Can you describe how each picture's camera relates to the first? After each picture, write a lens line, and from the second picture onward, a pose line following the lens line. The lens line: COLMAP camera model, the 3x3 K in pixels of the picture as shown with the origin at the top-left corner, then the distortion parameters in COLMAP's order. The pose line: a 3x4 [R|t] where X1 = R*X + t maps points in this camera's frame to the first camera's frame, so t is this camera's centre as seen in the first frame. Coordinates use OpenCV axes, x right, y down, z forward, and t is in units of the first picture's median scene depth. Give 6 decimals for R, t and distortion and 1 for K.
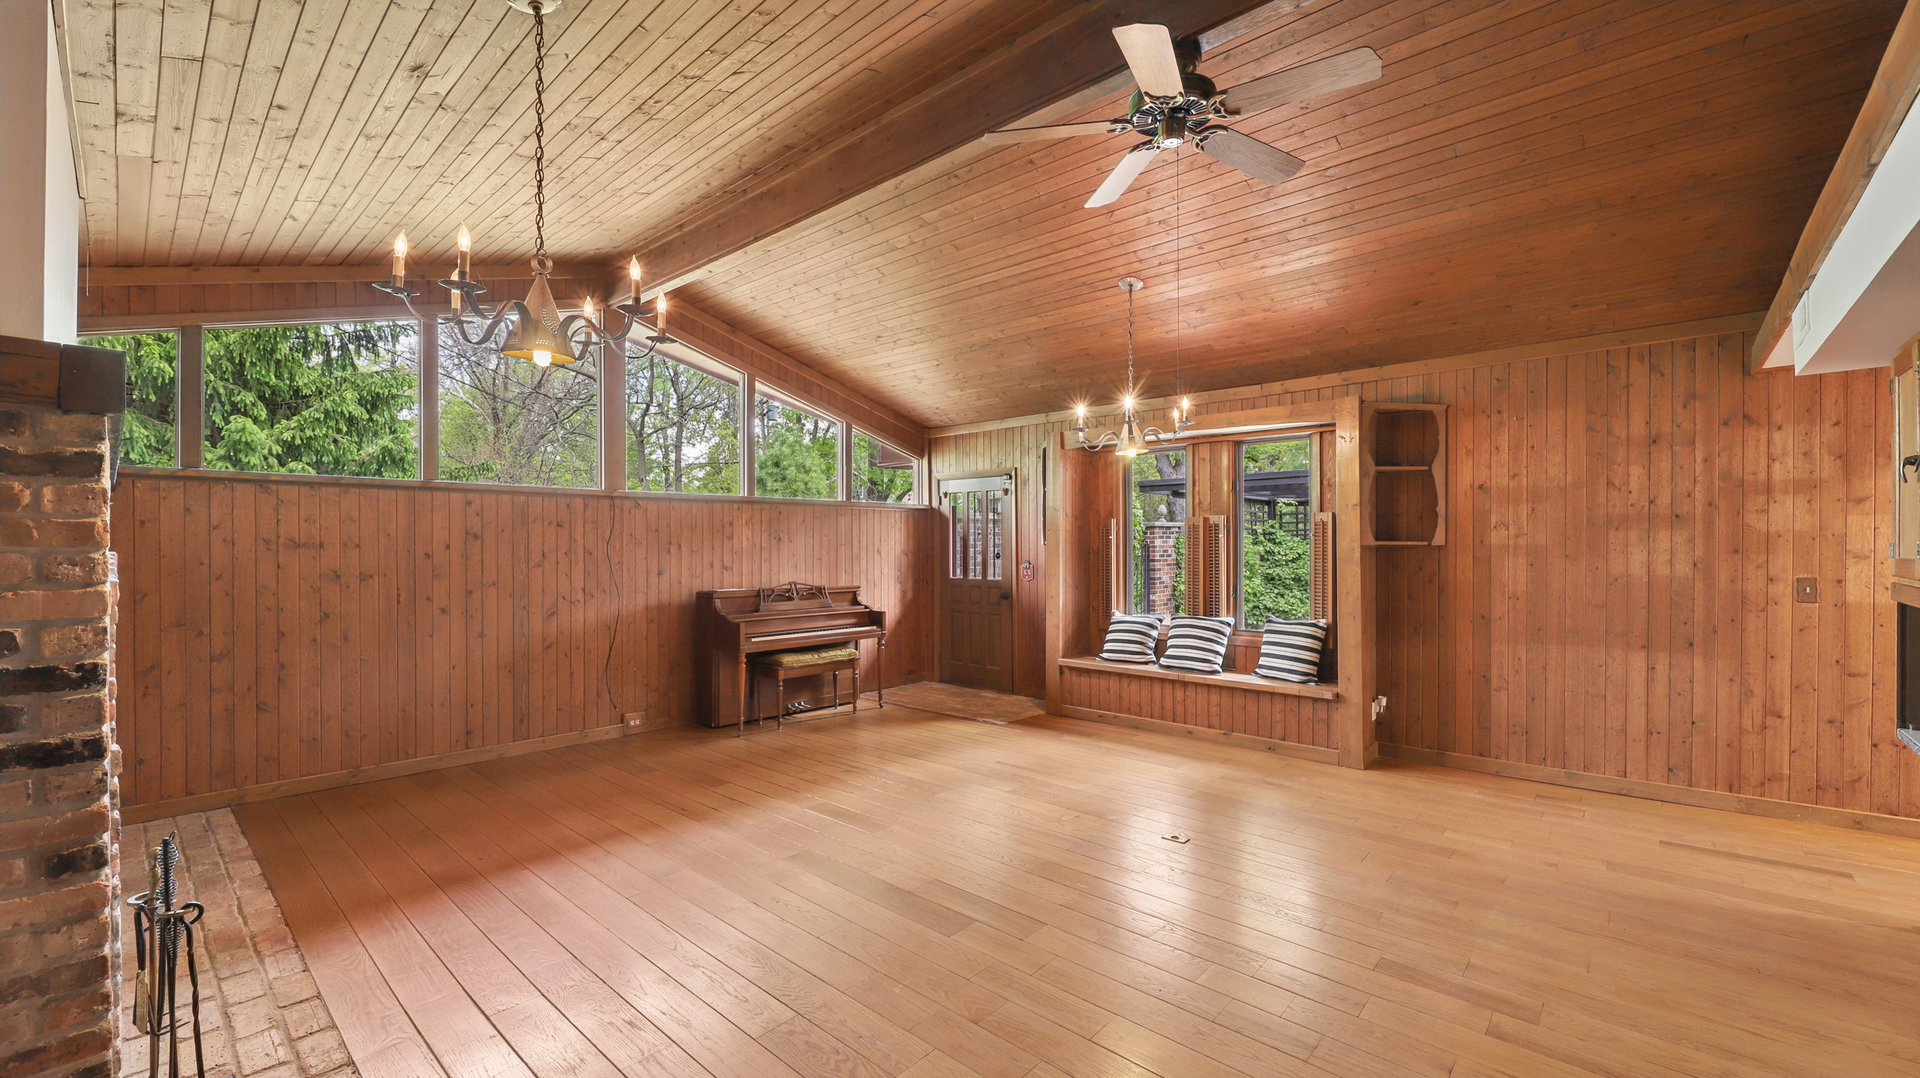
lens RADIAL K [[774.8, 0, 953.0], [0, 774.8, 547.4], [0, 0, 1]] dist [-0.003941, -0.000858]
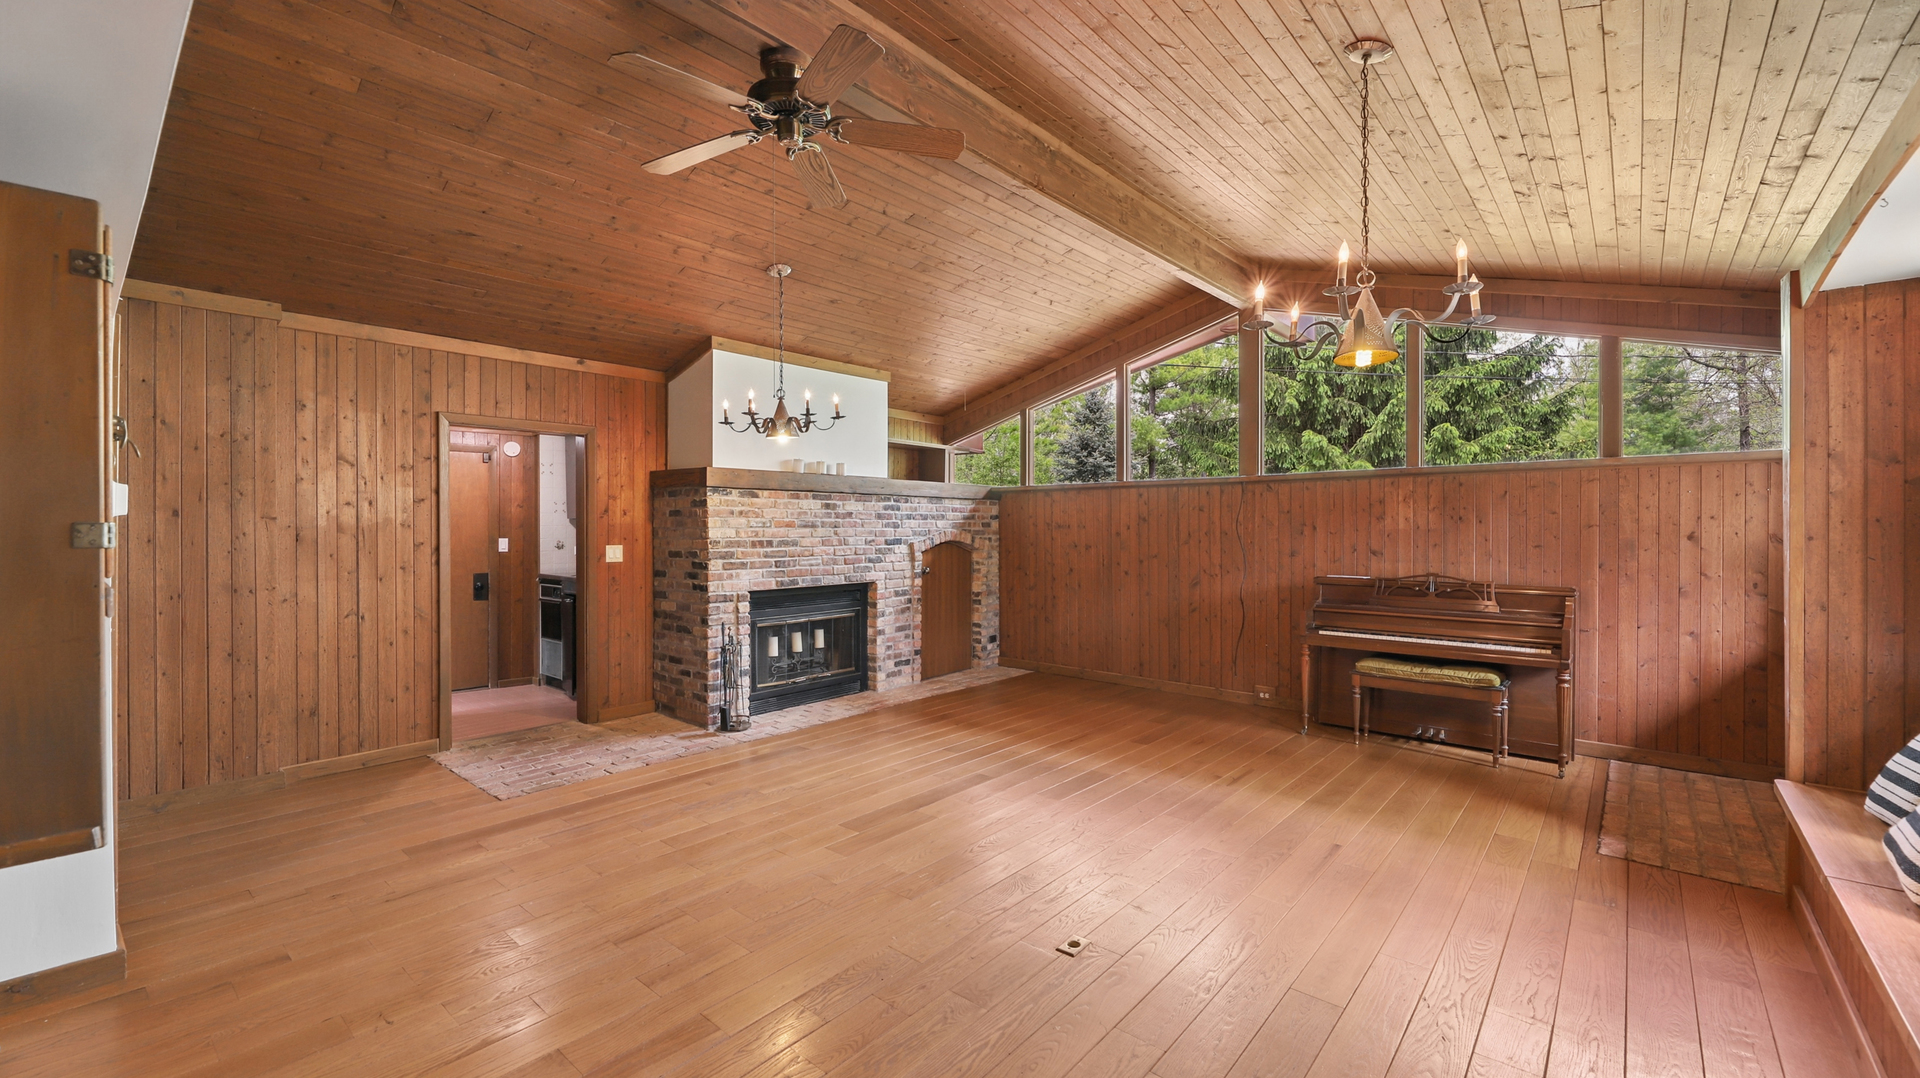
lens RADIAL K [[774.8, 0, 953.4], [0, 774.8, 530.4], [0, 0, 1]] dist [-0.003941, -0.000858]
pose [[0.016451, 0.004934, -0.999853, 0.676888], [-0.001945, 0.999986, 0.004903, -0.001920], [0.999863, 0.001864, 0.016460, 0.604365]]
